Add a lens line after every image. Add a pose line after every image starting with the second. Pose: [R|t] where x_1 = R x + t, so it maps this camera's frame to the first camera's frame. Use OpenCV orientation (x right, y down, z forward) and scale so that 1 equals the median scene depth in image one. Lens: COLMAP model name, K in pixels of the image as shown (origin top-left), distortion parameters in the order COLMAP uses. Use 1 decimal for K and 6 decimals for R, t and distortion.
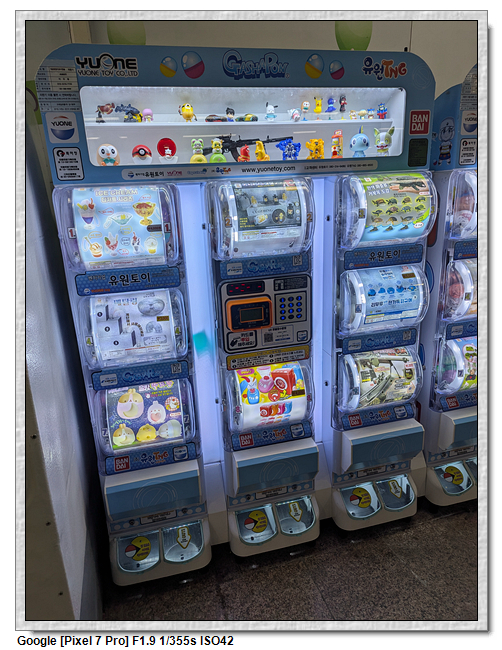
lens RADIAL K [[439.1, 0, 251.0], [0, 439.1, 325.0], [0, 0, 1]] dist [0.029106, -0.002151]
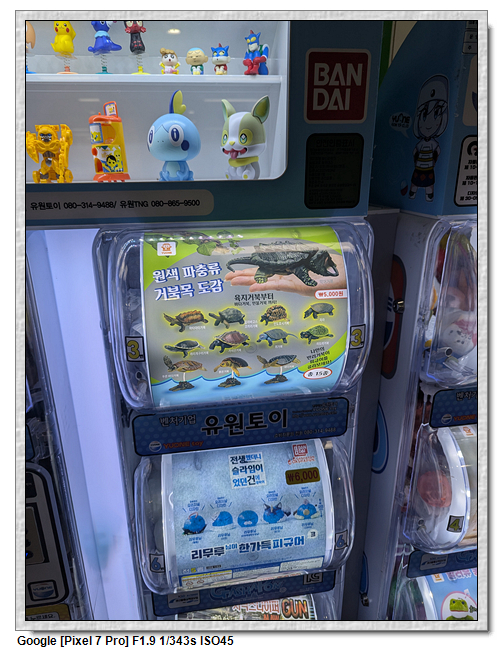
lens RADIAL K [[439.1, 0, 251.0], [0, 439.1, 325.0], [0, 0, 1]] dist [0.029106, -0.002151]
pose [[0.993521, 0.068099, -0.090990, 0.355015], [-0.062832, 0.996246, 0.059549, -0.284291], [0.094704, -0.053447, 0.994070, 0.632400]]
